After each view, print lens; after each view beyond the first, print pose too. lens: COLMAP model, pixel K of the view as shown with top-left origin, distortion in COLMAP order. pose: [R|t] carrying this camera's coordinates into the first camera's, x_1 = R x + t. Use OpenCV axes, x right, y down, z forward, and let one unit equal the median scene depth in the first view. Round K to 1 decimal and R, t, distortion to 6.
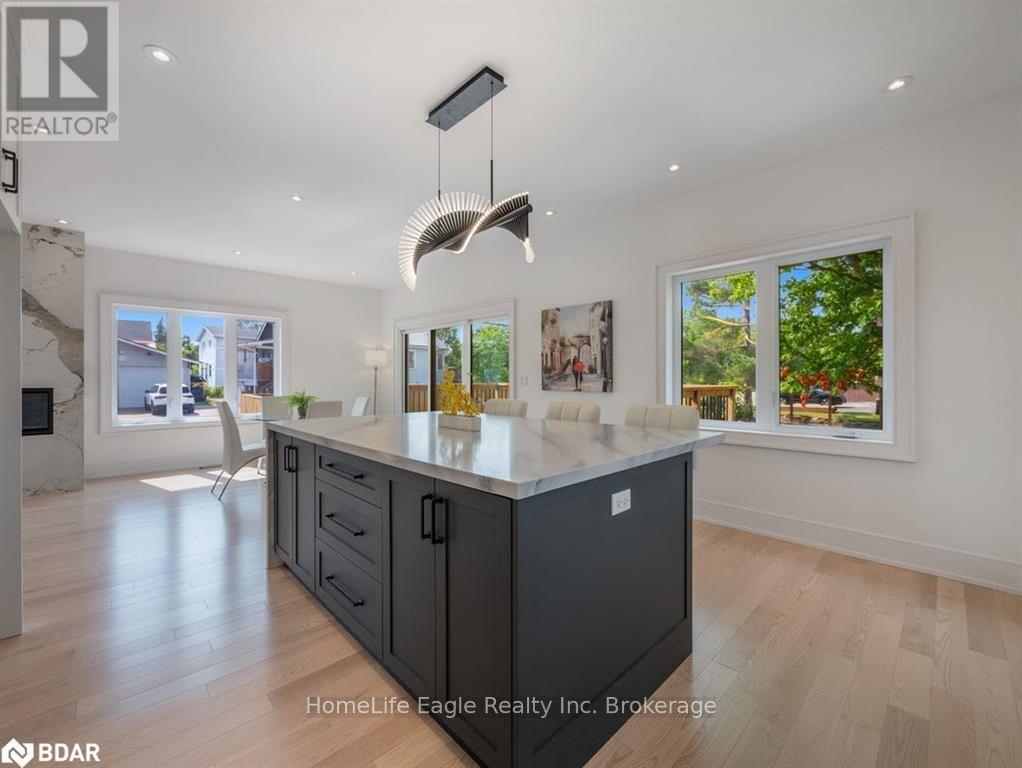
lens RADIAL K [[432.4, 0, 511.7], [0, 432.4, 380.5], [0, 0, 1]] dist [-0.004061, 0.000130]
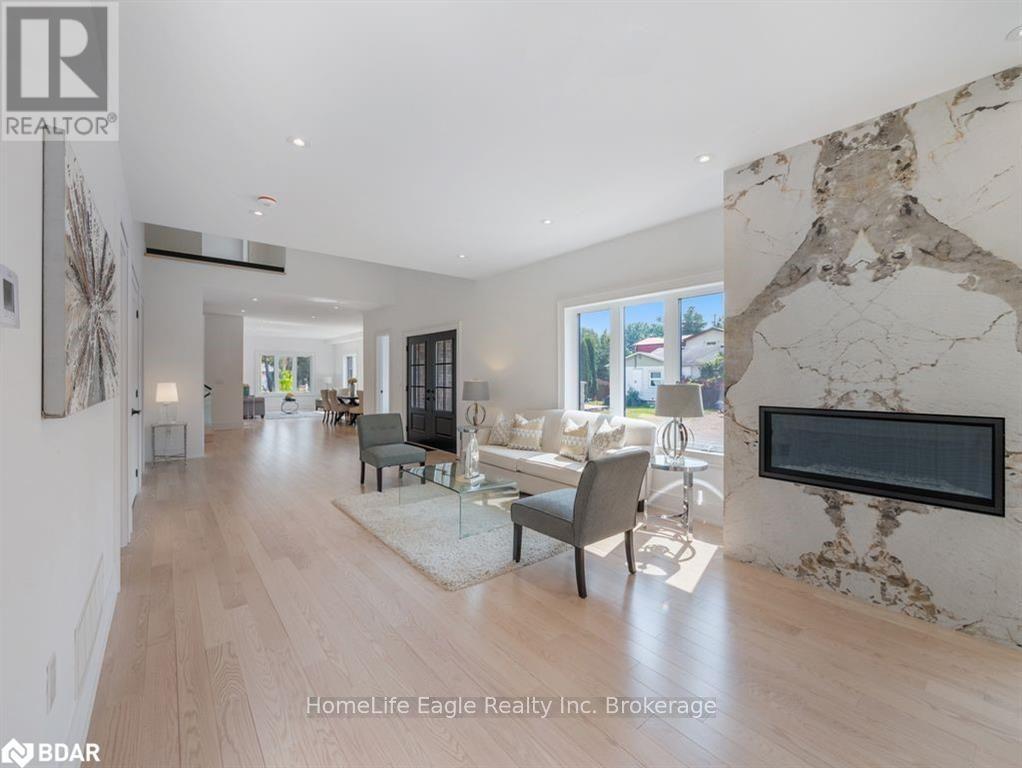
lens RADIAL K [[432.4, 0, 509.2], [0, 432.4, 382.8], [0, 0, 1]] dist [-0.004061, 0.000130]
pose [[-0.076973, -0.004016, -0.997025, -0.569917], [-0.003576, 0.999987, -0.003752, -0.015722], [0.997027, 0.003276, -0.076986, 0.510851]]
